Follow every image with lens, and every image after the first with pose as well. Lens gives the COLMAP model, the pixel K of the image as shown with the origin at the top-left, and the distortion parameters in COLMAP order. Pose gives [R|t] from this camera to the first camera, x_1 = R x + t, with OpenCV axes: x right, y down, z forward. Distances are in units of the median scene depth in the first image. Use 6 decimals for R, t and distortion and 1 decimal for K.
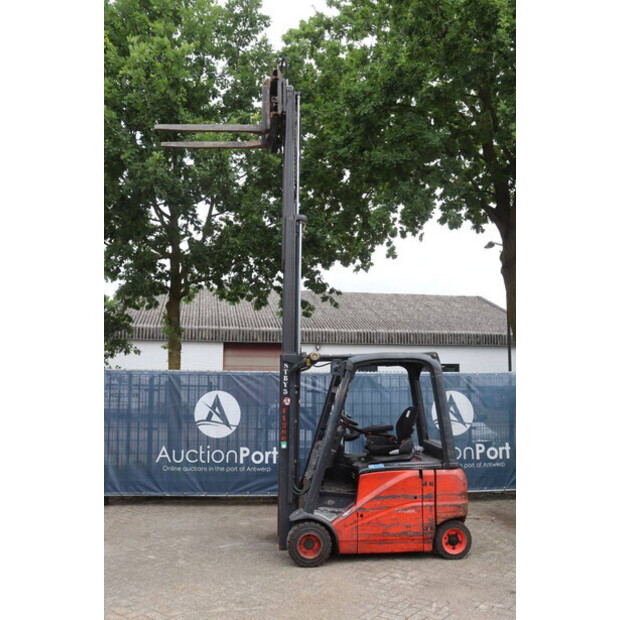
lens RADIAL K [[583.7, 0, 306.6], [0, 583.7, 302.9], [0, 0, 1]] dist [-0.123714, 0.151000]
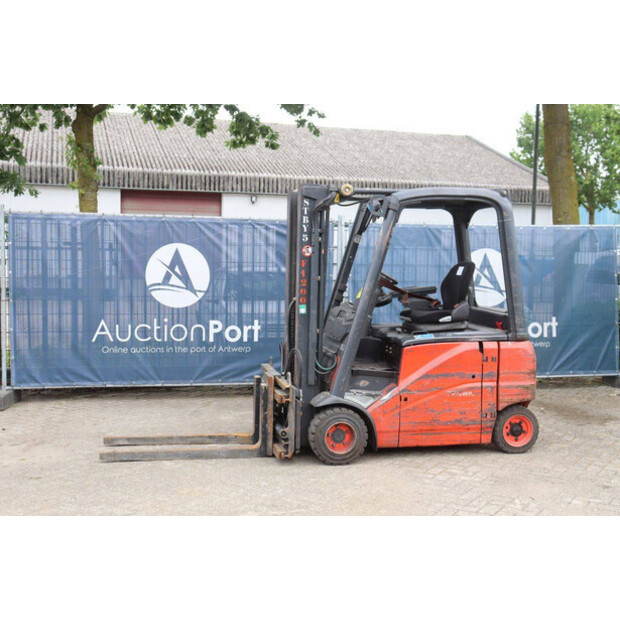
lens RADIAL K [[794.3, 0, 315.6], [0, 794.3, 309.2], [0, 0, 1]] dist [0.010551, 0.091509]
pose [[0.991558, 0.001499, 0.129654, -0.114449], [-0.027891, 0.978991, 0.201987, 0.028306], [-0.126627, -0.203898, 0.970768, 0.005000]]
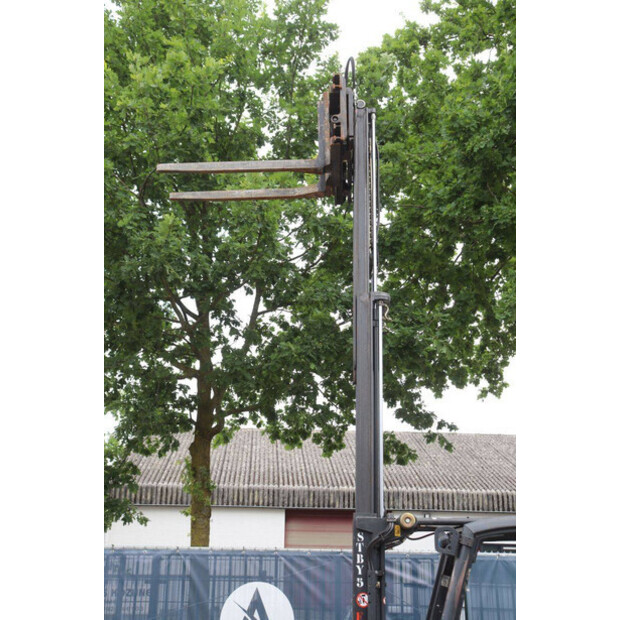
lens RADIAL K [[828.2, 0, 310.0], [0, 828.2, 310.0], [0, 0, 1]] dist [0.026862, 0.087718]
pose [[0.992814, -0.026891, -0.116605, 0.014949], [0.006563, 0.985193, -0.171321, 0.017305], [0.119485, 0.169325, 0.978291, 0.084981]]
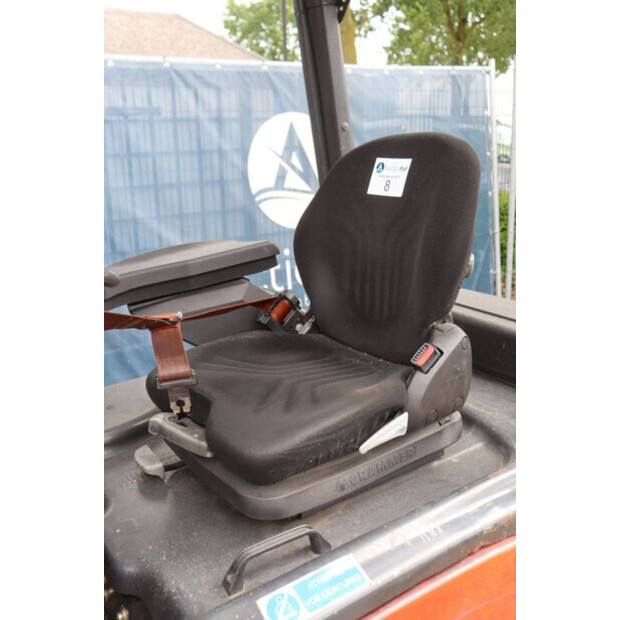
lens RADIAL K [[666.6, 0, 311.5], [0, 666.6, 306.2], [0, 0, 1]] dist [-0.057735, 0.035723]
pose [[0.872657, -0.151259, 0.464318, 0.043688], [-0.031906, 0.931128, 0.363295, 0.121745], [-0.487291, -0.331847, 0.807729, 0.654015]]
